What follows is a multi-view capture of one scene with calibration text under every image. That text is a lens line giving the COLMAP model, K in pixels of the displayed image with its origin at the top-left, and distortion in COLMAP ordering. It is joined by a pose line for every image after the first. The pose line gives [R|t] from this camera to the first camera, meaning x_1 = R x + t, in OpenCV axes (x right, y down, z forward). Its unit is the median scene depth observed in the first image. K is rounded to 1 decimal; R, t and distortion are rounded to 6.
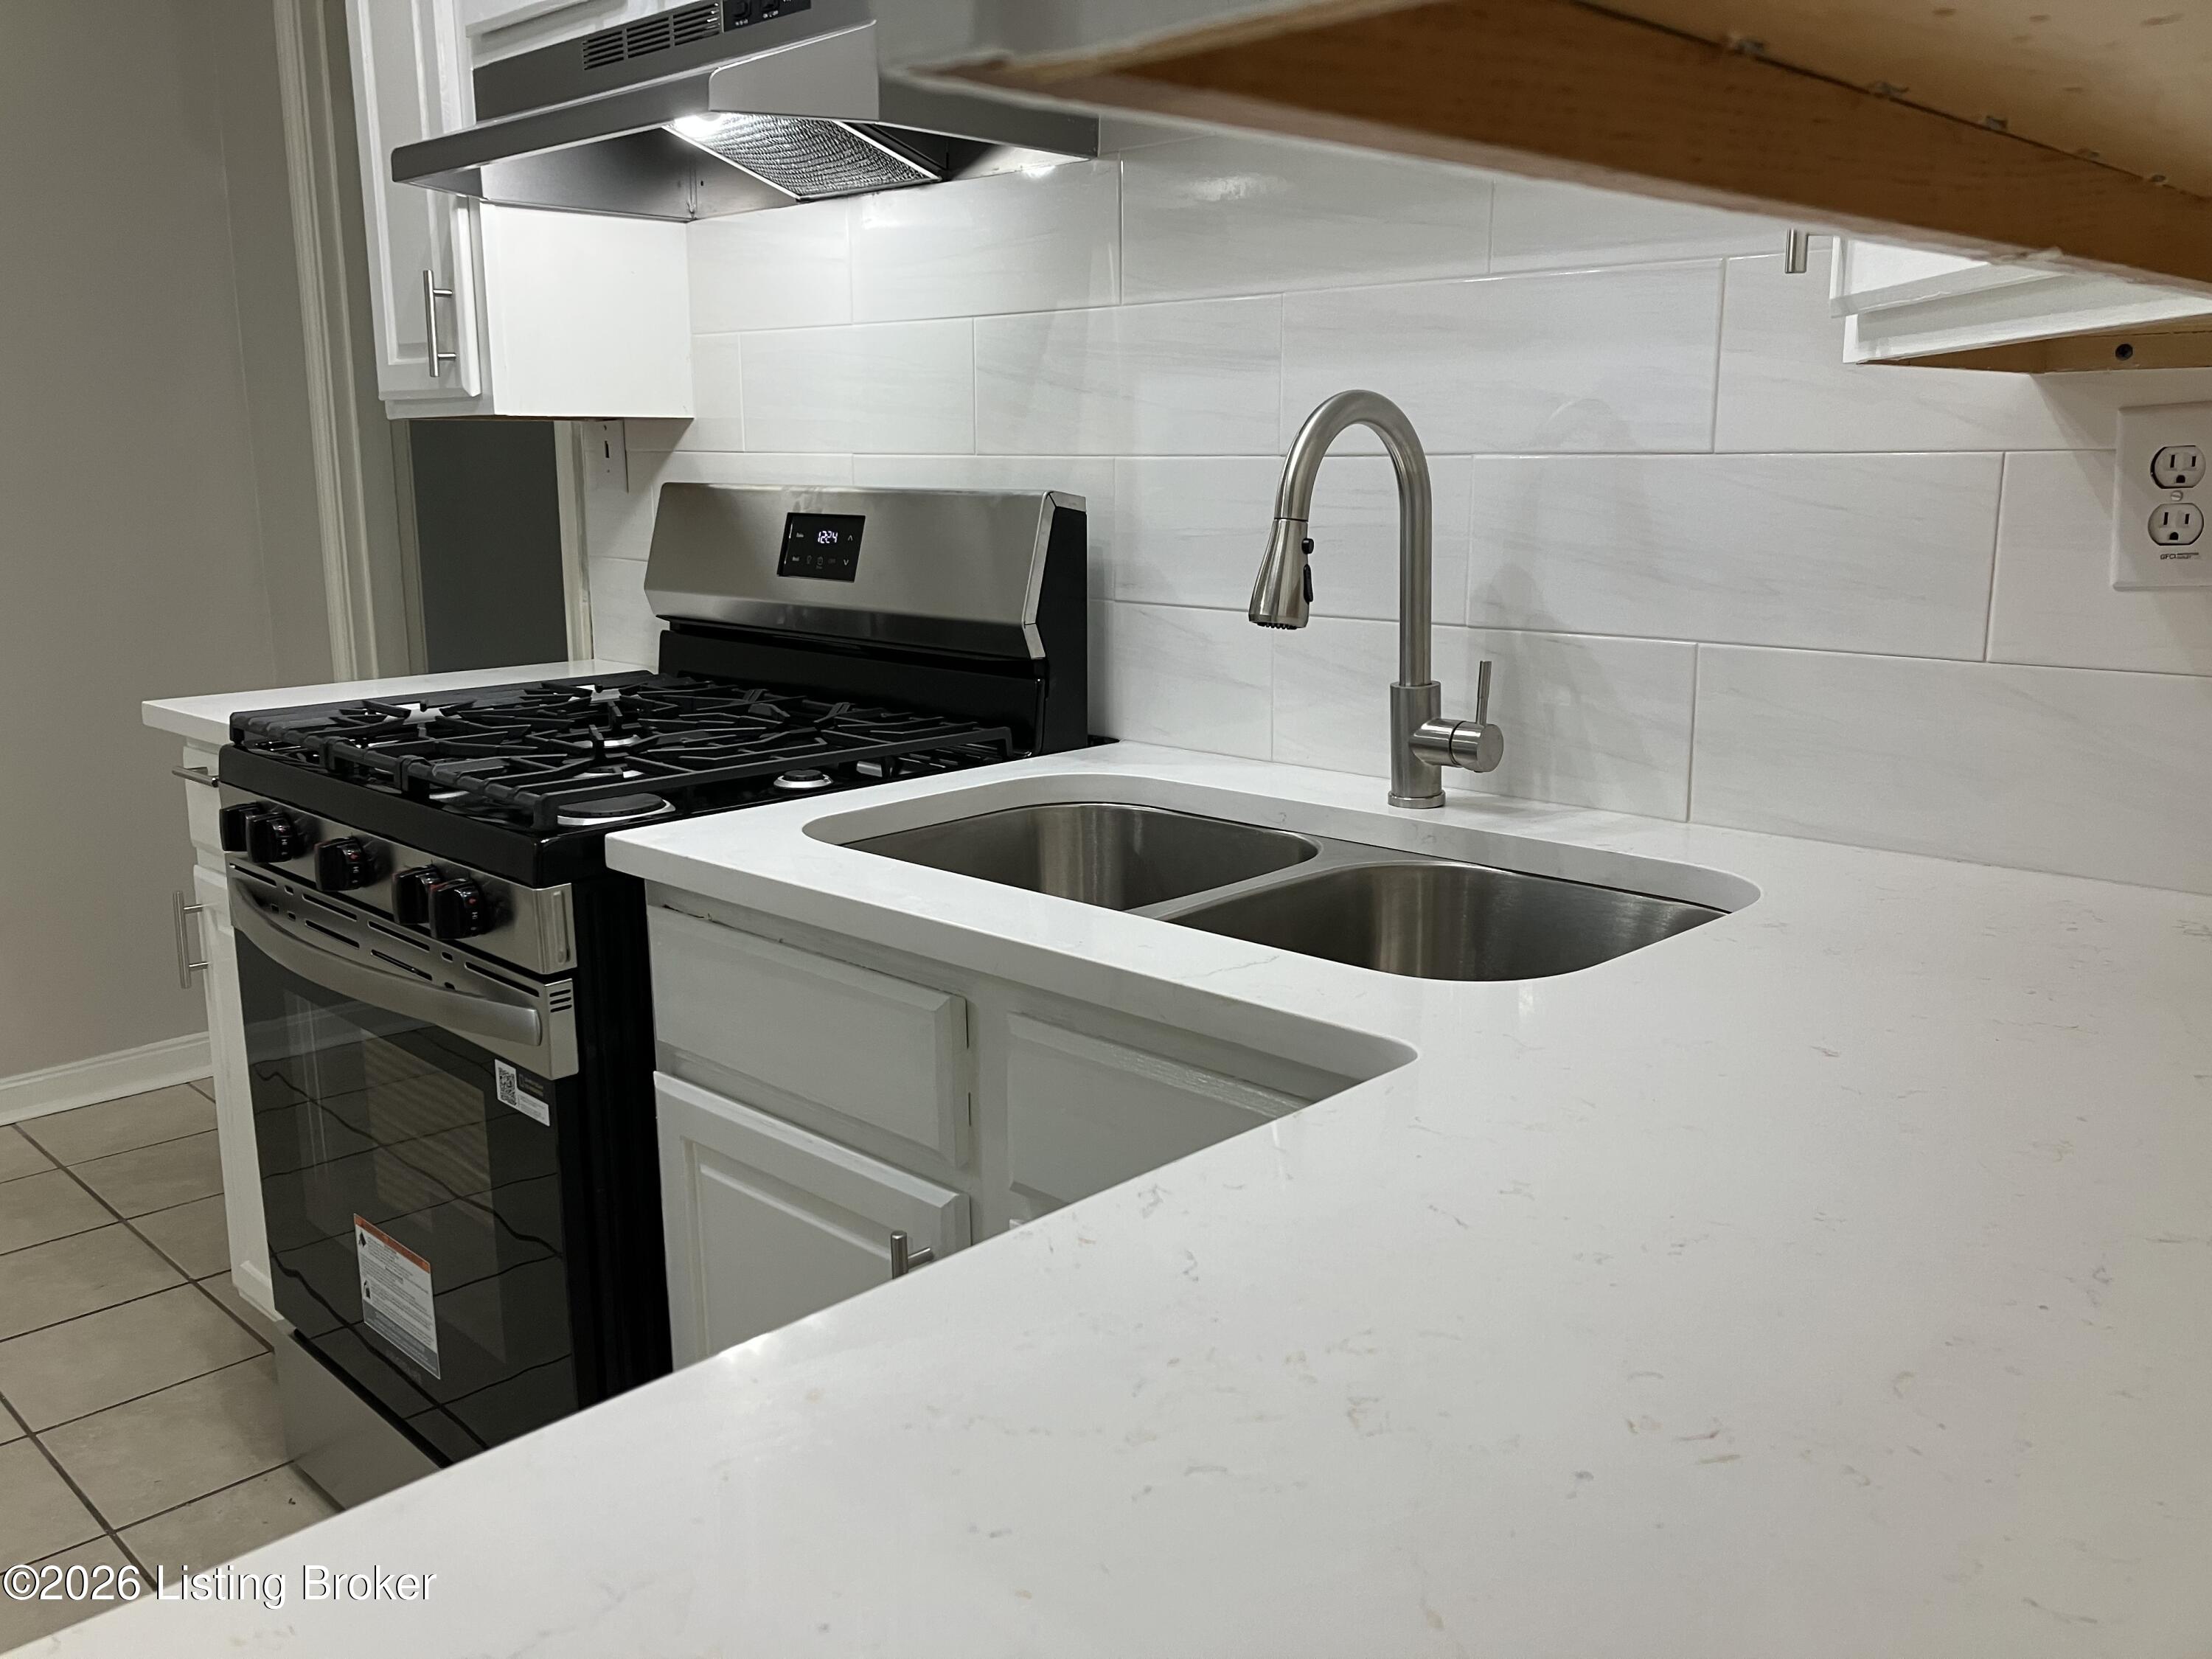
lens RADIAL K [[1798.7, 0, 1106.0], [0, 1798.7, 829.5], [0, 0, 1]] dist [-0.000784, 0.000217]
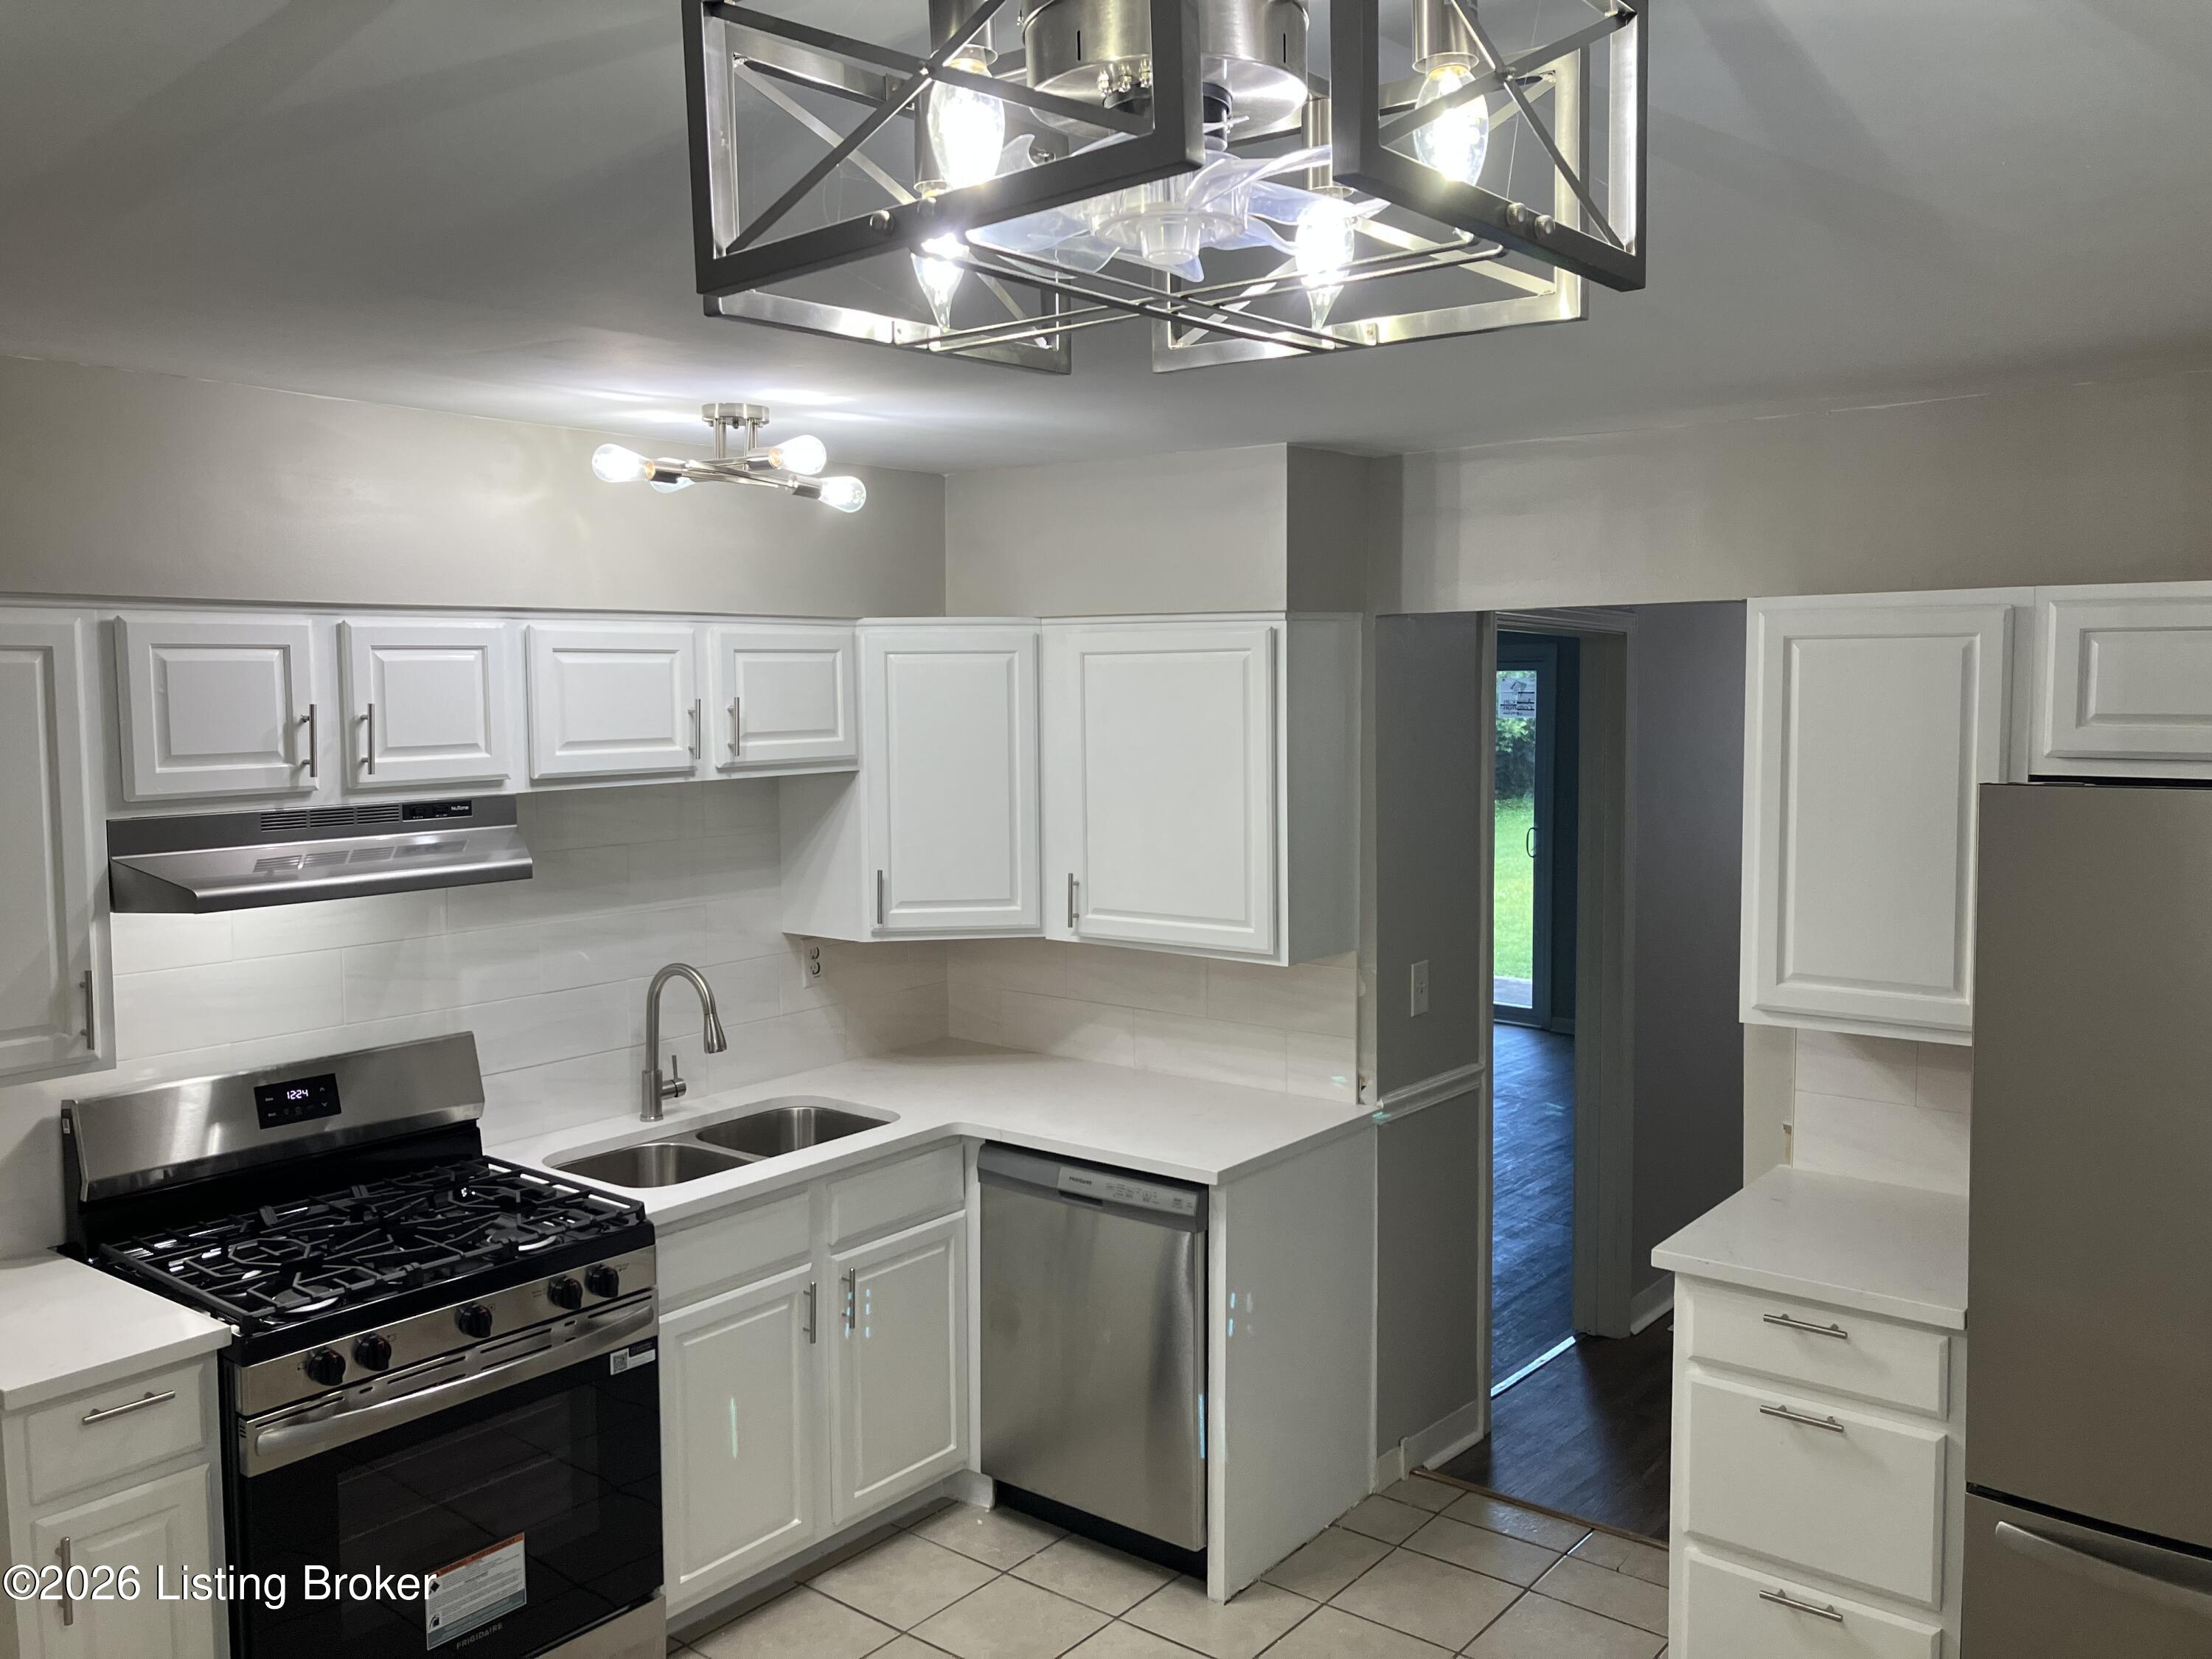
lens RADIAL K [[1798.7, 0, 1106.0], [0, 1798.7, 829.5], [0, 0, 1]] dist [-0.000784, 0.000217]
pose [[-0.111351, -0.076144, 0.990860, -2.287893], [0.210737, 0.972576, 0.098421, -0.507919], [-0.971180, 0.219770, -0.092251, 0.529991]]
